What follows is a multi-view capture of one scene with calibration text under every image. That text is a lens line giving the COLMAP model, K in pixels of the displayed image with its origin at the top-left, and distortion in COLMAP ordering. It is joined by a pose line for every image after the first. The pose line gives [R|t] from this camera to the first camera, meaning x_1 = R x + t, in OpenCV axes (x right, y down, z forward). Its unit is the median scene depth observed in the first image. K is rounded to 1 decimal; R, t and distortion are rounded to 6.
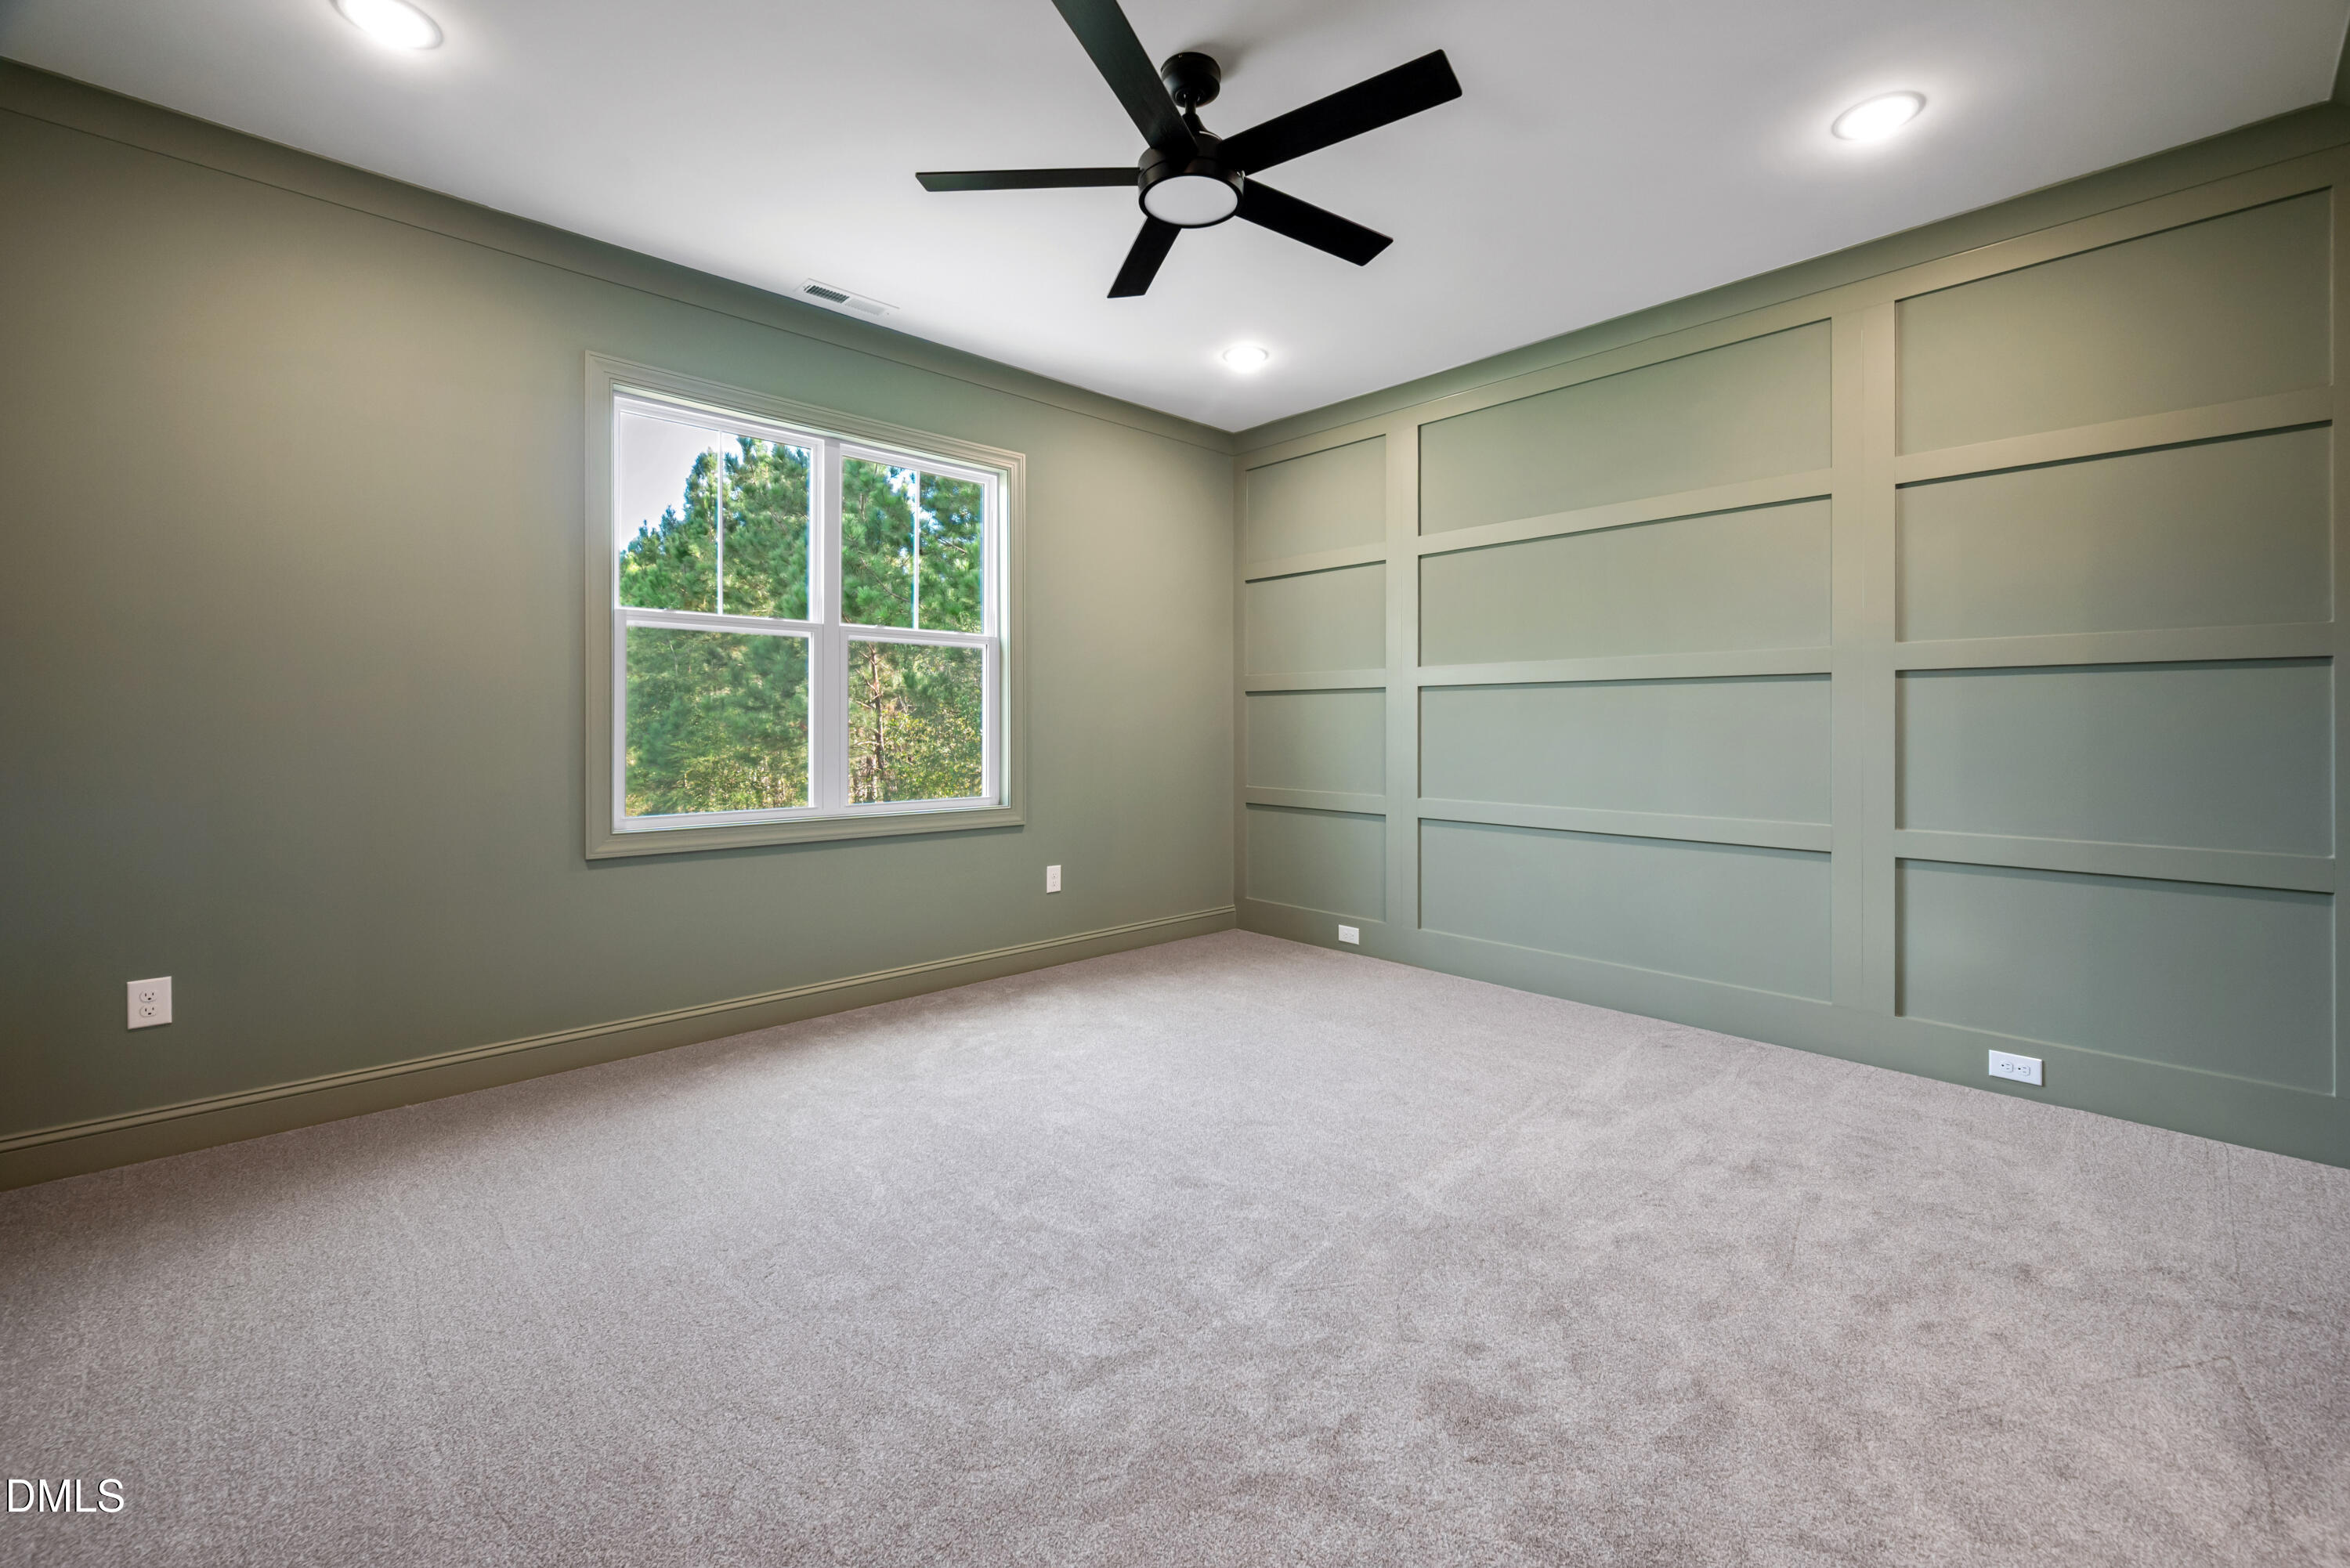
lens RADIAL K [[952.3, 0, 1199.2], [0, 952.3, 732.9], [0, 0, 1]] dist [0.000525, 0.000326]
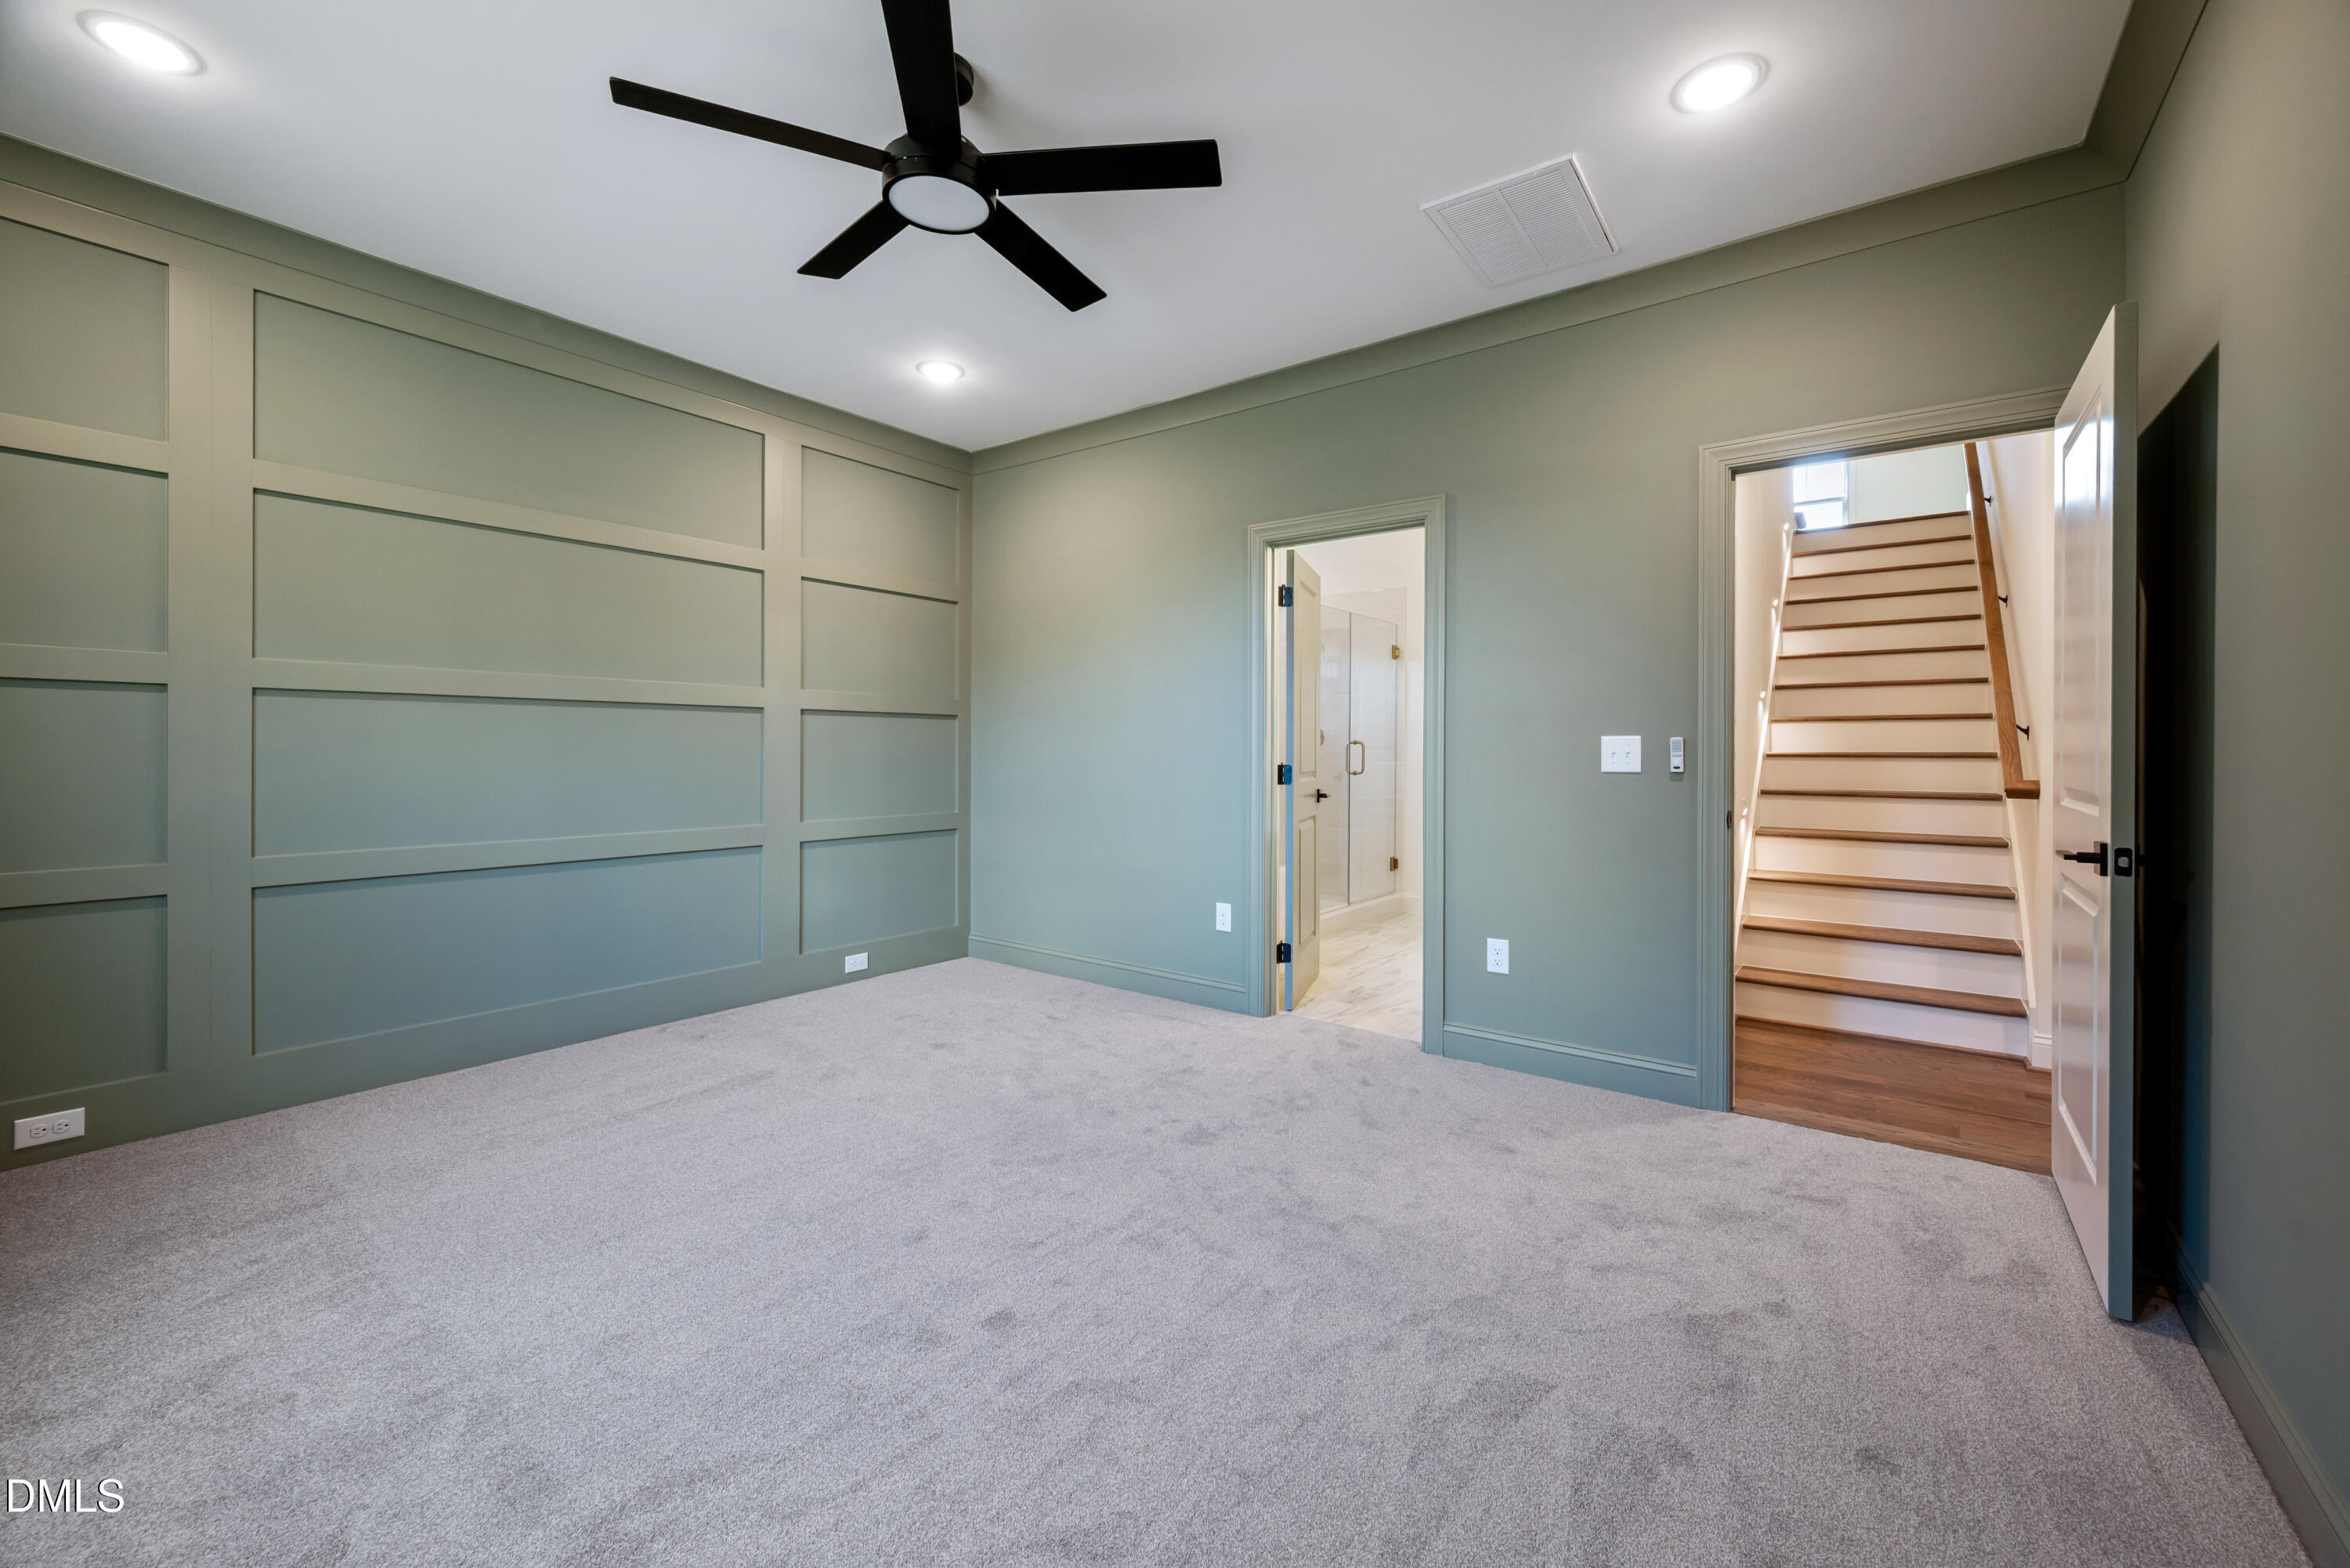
lens RADIAL K [[952.3, 0, 1176.5], [0, 952.3, 760.4], [0, 0, 1]] dist [0.000525, 0.000326]
pose [[-0.165911, -0.011242, 0.986077, -0.828923], [0.006223, 0.999903, 0.012446, -0.003469], [-0.986121, 0.008201, -0.165825, 0.768825]]
